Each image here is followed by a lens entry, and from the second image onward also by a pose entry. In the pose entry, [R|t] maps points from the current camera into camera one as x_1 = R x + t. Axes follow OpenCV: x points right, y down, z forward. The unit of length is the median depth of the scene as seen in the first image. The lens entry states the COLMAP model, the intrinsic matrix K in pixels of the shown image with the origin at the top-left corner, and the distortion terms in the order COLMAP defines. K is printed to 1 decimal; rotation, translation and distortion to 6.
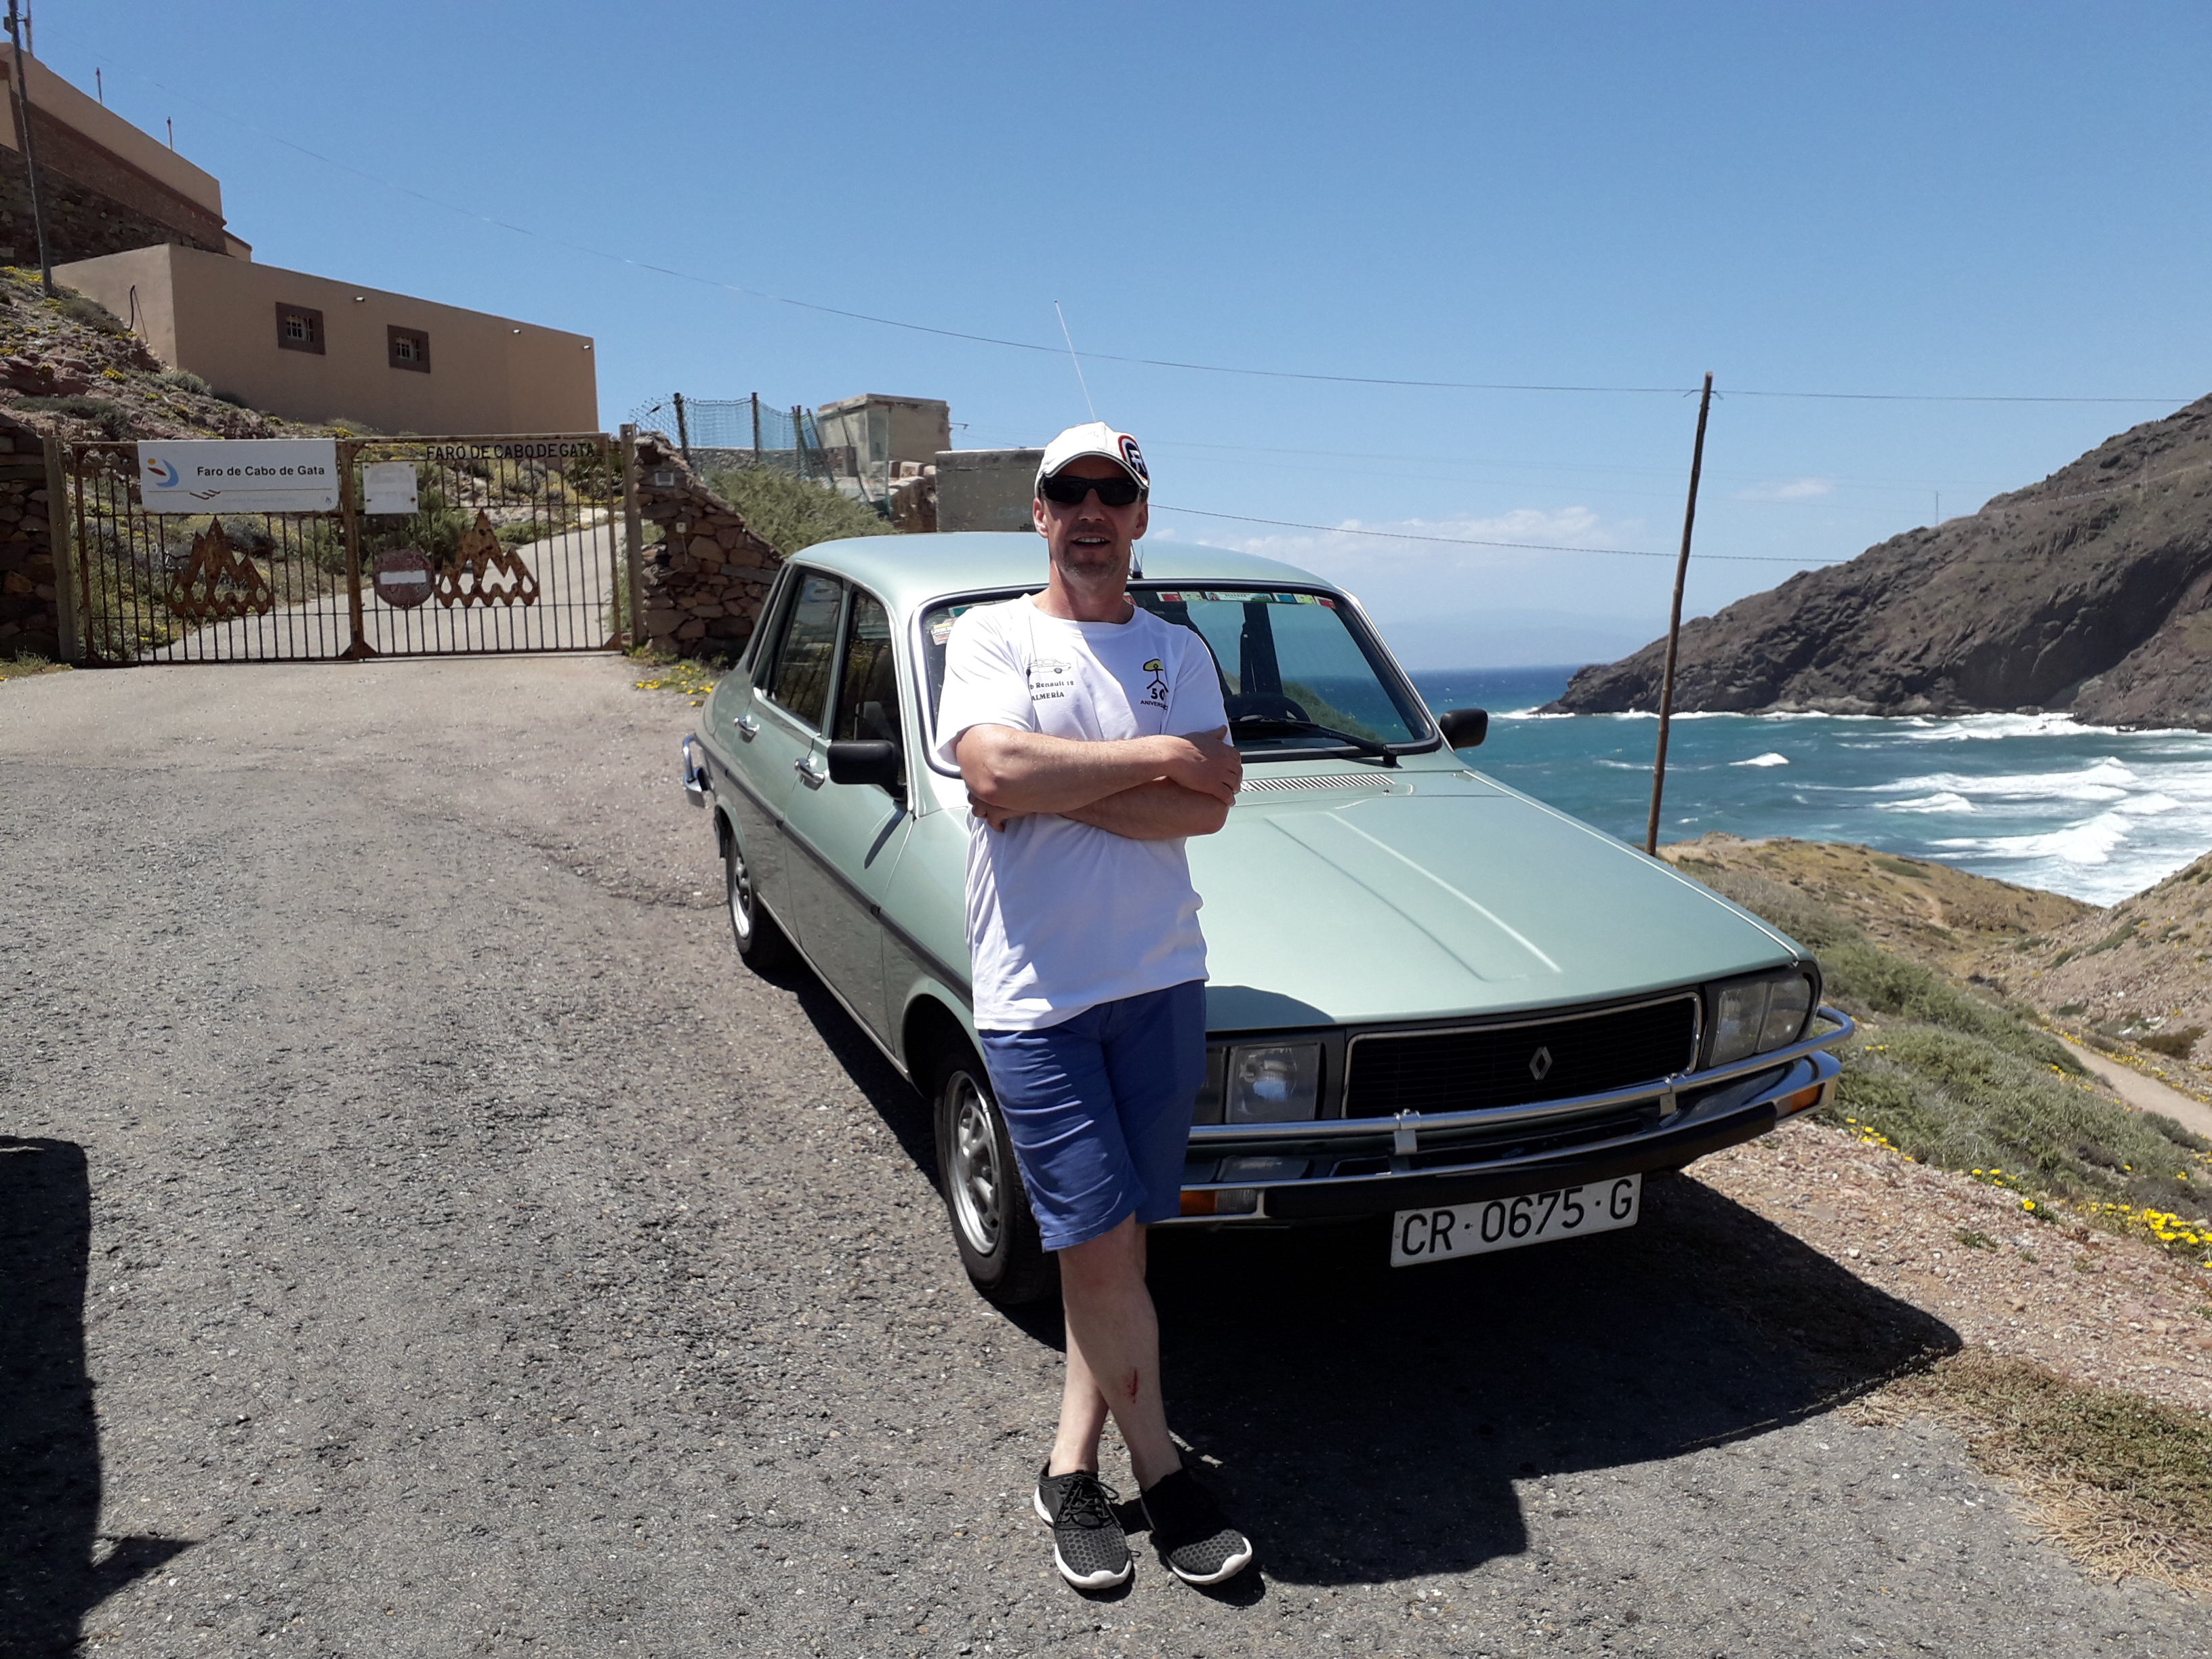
lens RADIAL K [[1795.6, 0, 1117.2], [0, 1795.6, 813.3], [0, 0, 1]] dist [0.047370, -0.052845]
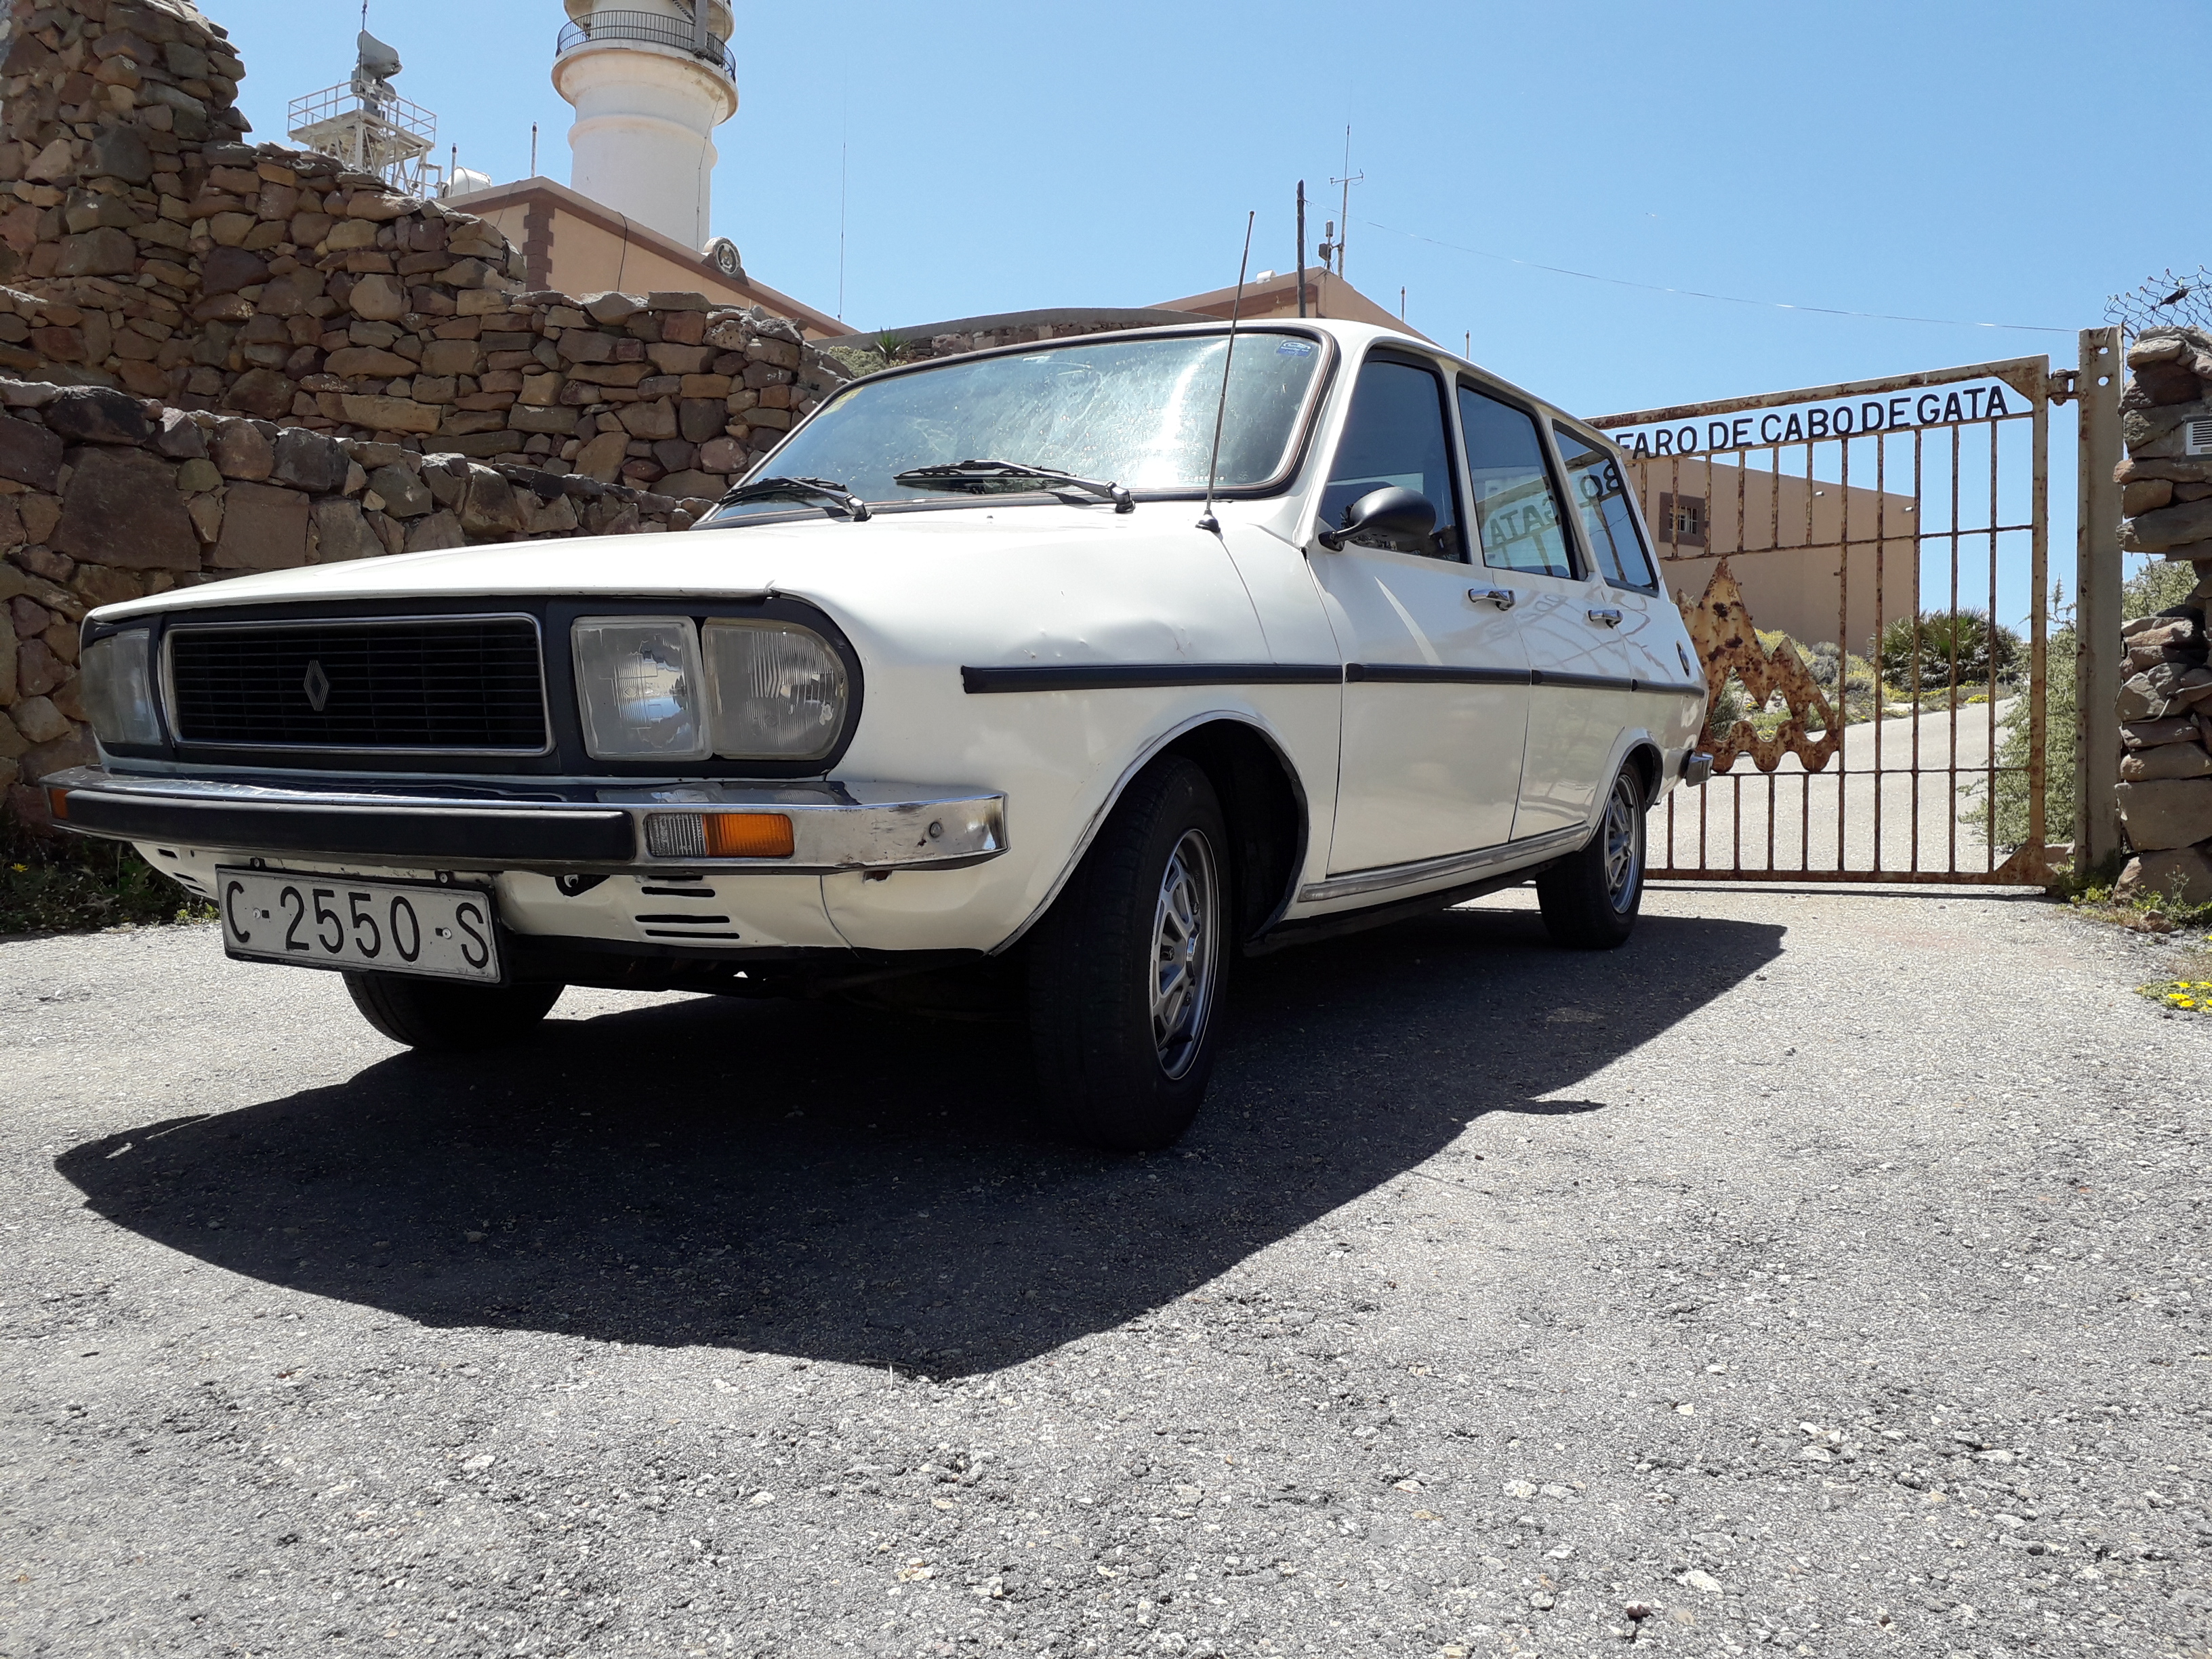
lens RADIAL K [[1795.6, 0, 1092.5], [0, 1795.6, 810.2], [0, 0, 1]] dist [0.047370, -0.052845]
pose [[0.771088, 0.017041, -0.636500, -0.184092], [-0.098904, 0.990714, -0.093292, -0.048802], [0.629000, 0.134889, 0.765613, 0.561478]]
